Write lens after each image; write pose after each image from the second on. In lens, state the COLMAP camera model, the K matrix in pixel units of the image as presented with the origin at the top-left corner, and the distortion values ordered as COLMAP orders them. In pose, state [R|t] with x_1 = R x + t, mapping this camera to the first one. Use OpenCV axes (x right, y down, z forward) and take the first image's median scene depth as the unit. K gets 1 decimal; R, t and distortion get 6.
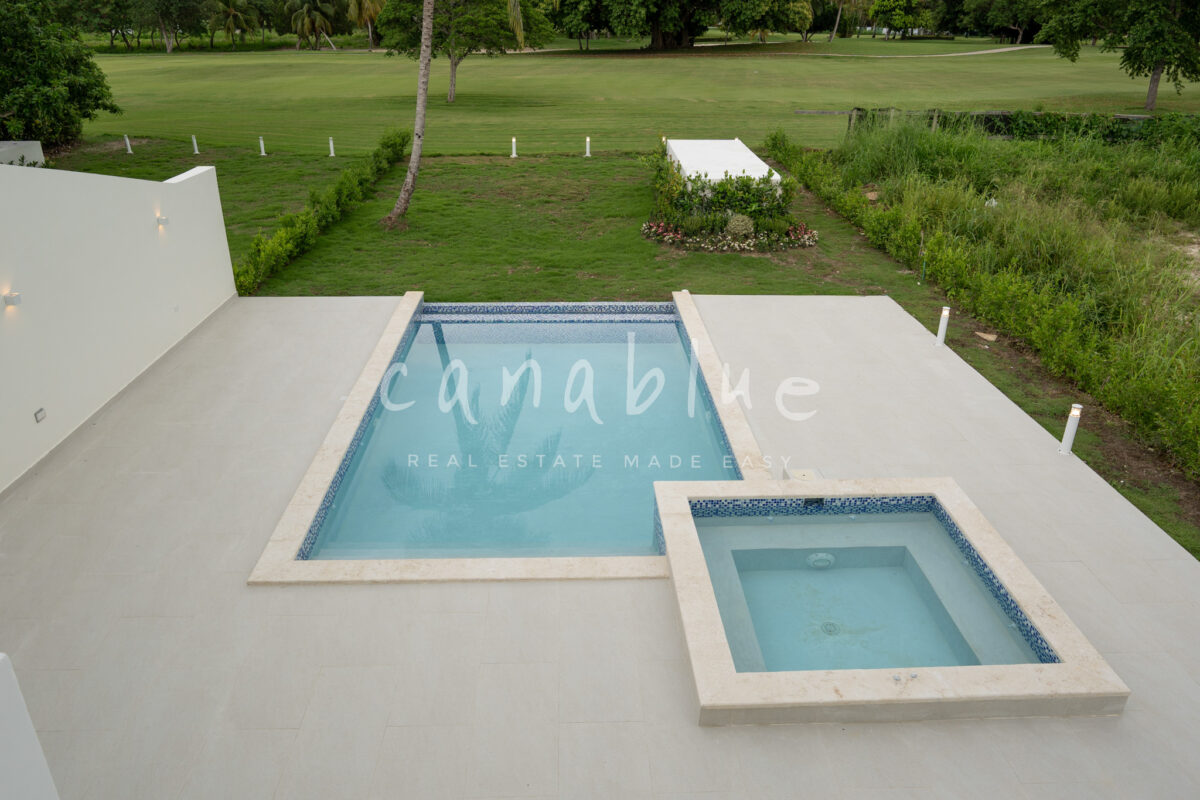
lens RADIAL K [[824.0, 0, 592.3], [0, 824.0, 397.4], [0, 0, 1]] dist [-0.006784, -0.003077]
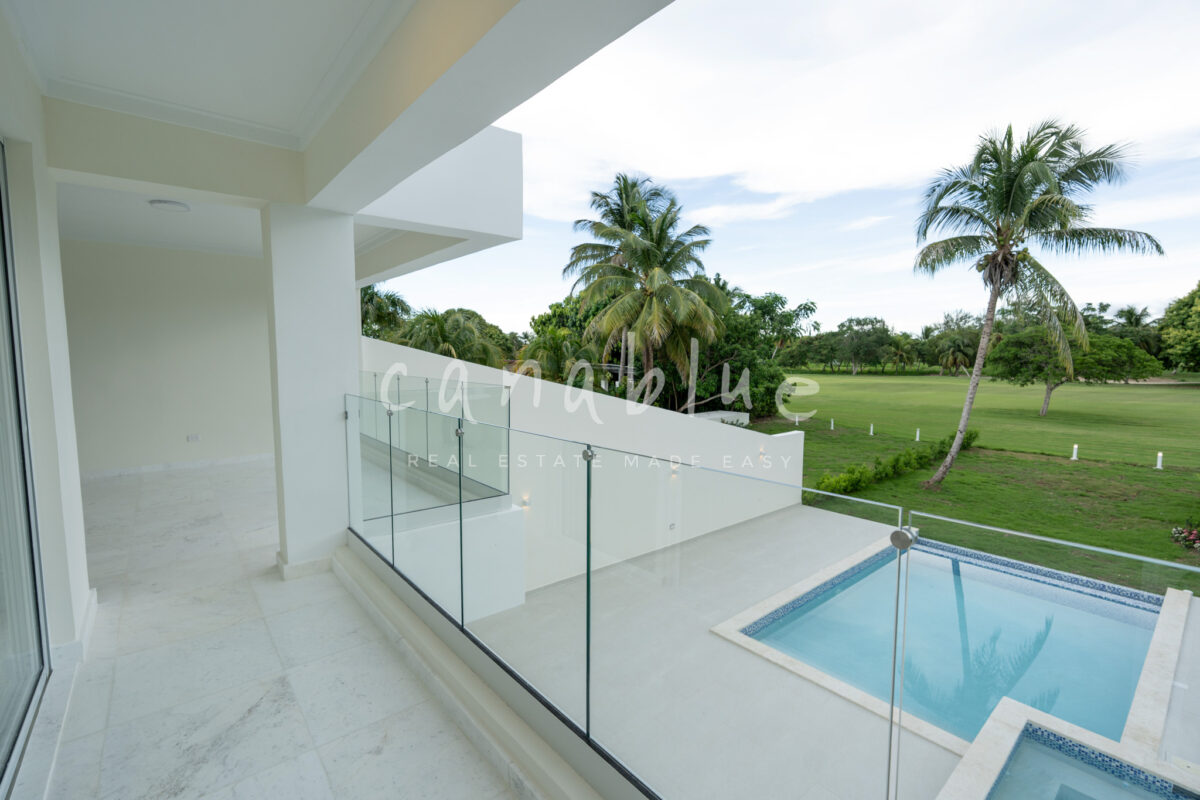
lens RADIAL K [[532.7, 0, 593.7], [0, 532.7, 394.1], [0, 0, 1]] dist [-0.009556, 0.003105]
pose [[0.608402, 0.056166, -0.791639, 0.134412], [-0.332224, 0.923912, -0.189775, 0.016216], [0.720746, 0.378461, 0.580769, -0.042817]]
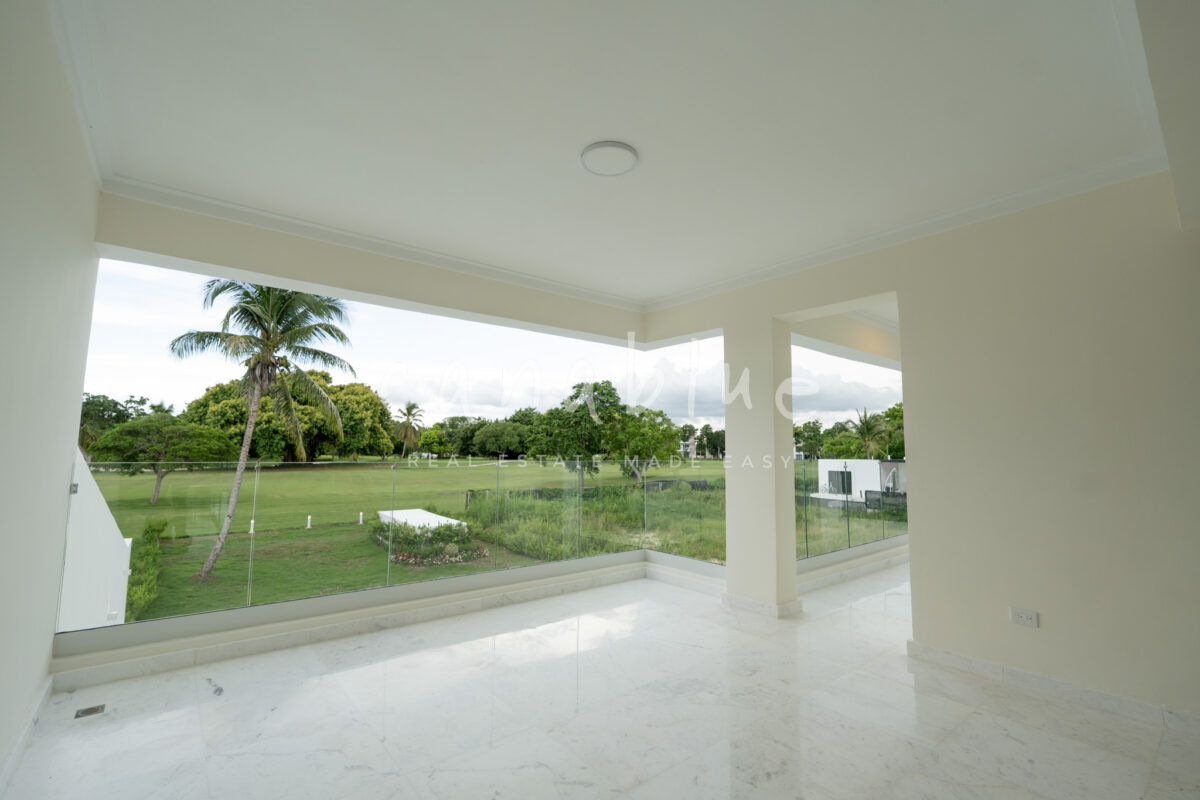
lens RADIAL K [[530.2, 0, 593.6], [0, 530.2, 397.6], [0, 0, 1]] dist [-0.014146, 0.004068]
pose [[0.801834, 0.057840, 0.594740, -0.262588], [0.249133, 0.872313, -0.420718, 0.066162], [-0.543134, 0.485516, 0.685040, -0.136117]]
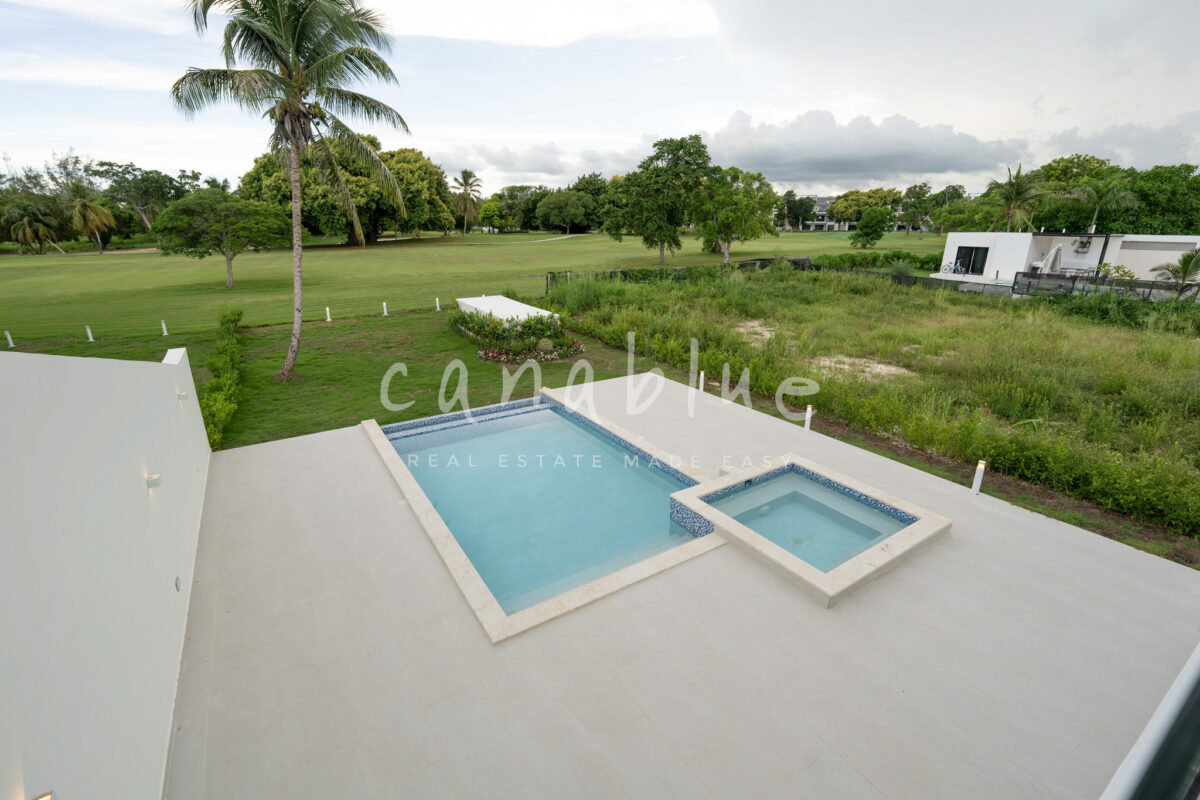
lens RADIAL K [[530.2, 0, 593.6], [0, 530.2, 397.6], [0, 0, 1]] dist [-0.014146, 0.004068]
pose [[0.863165, -0.169223, 0.475720, -0.228750], [0.221123, 0.973702, -0.054849, -0.026742], [-0.453928, 0.152537, 0.877885, 0.050754]]
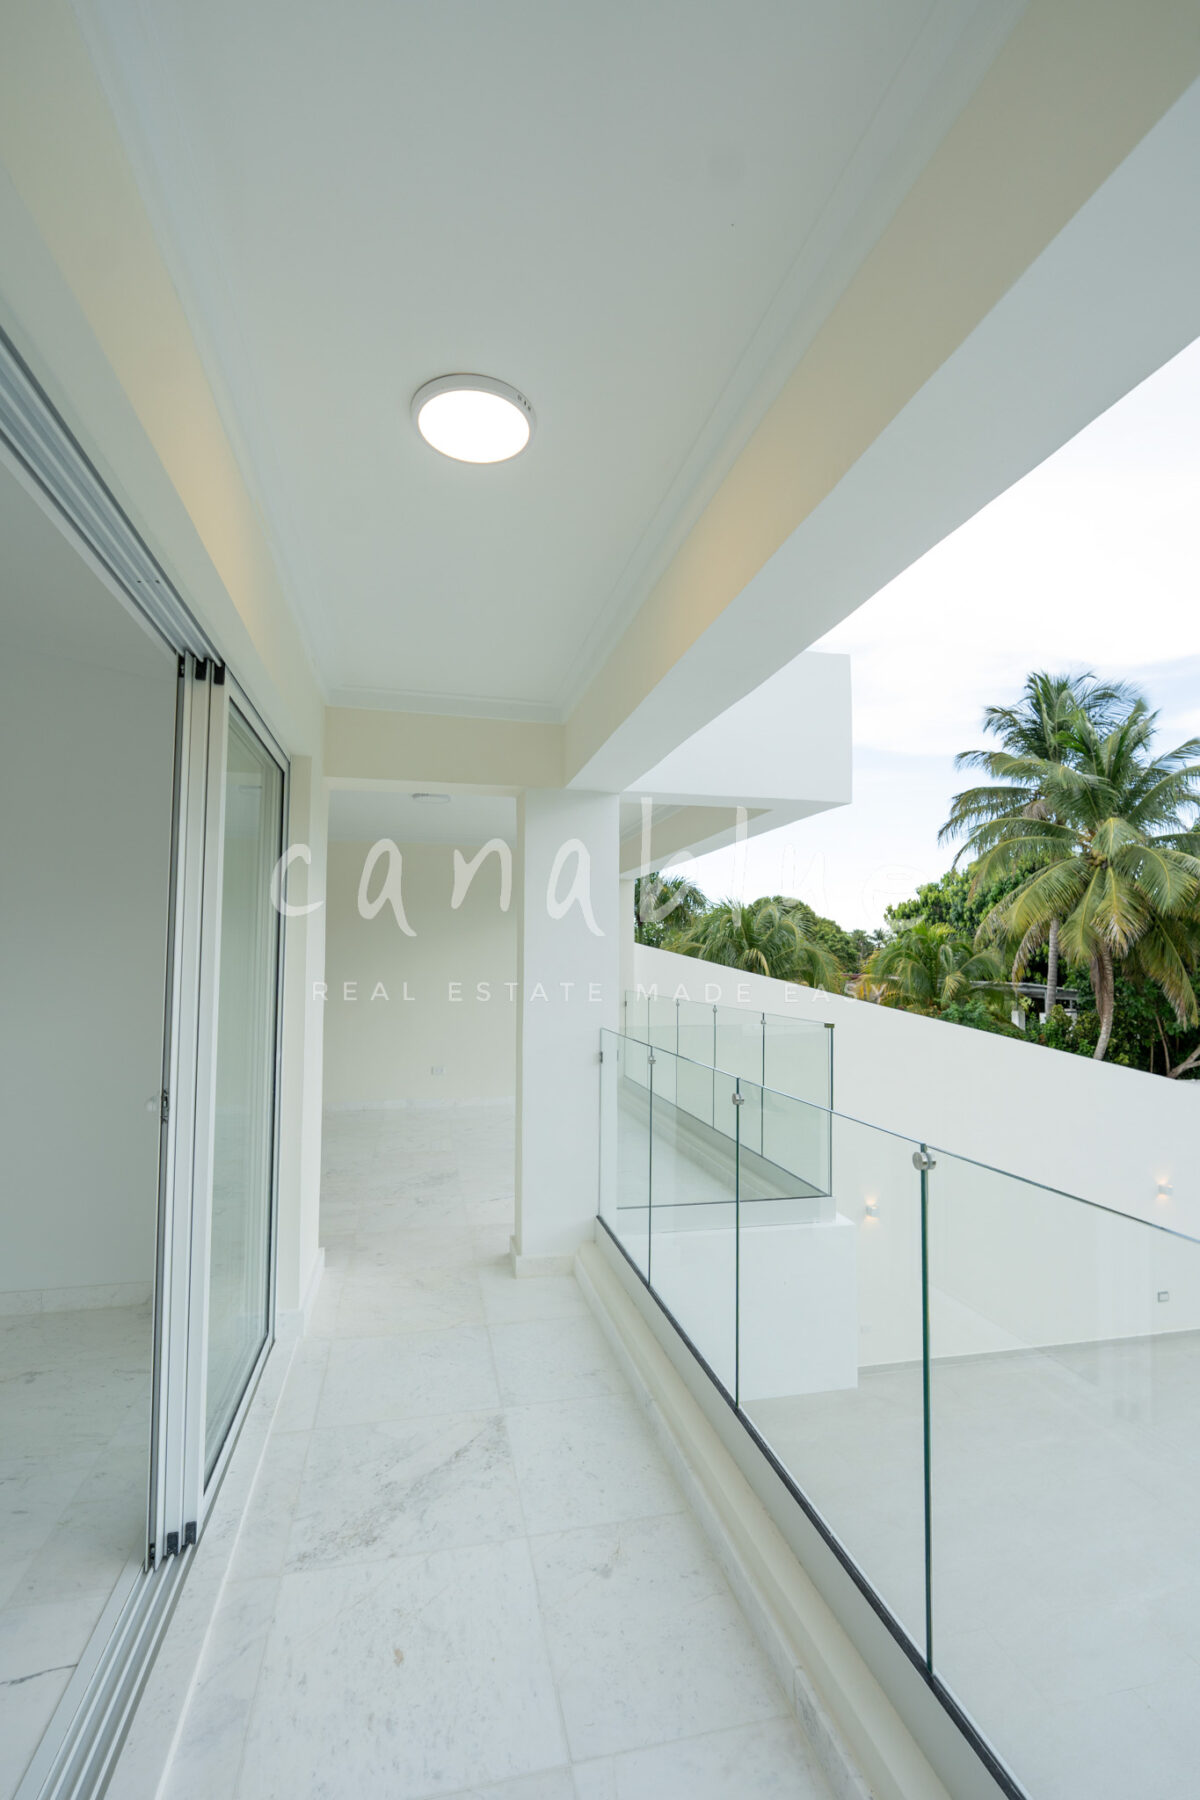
lens RADIAL K [[799.0, 0, 600.0], [0, 799.0, 900.0], [0, 0, 1]] dist [-0.009556, 0.003105]
pose [[0.190264, -0.077601, -0.978661, 0.140501], [-0.419455, 0.894874, -0.152504, 0.011751], [0.887613, 0.439520, 0.137712, -0.040957]]
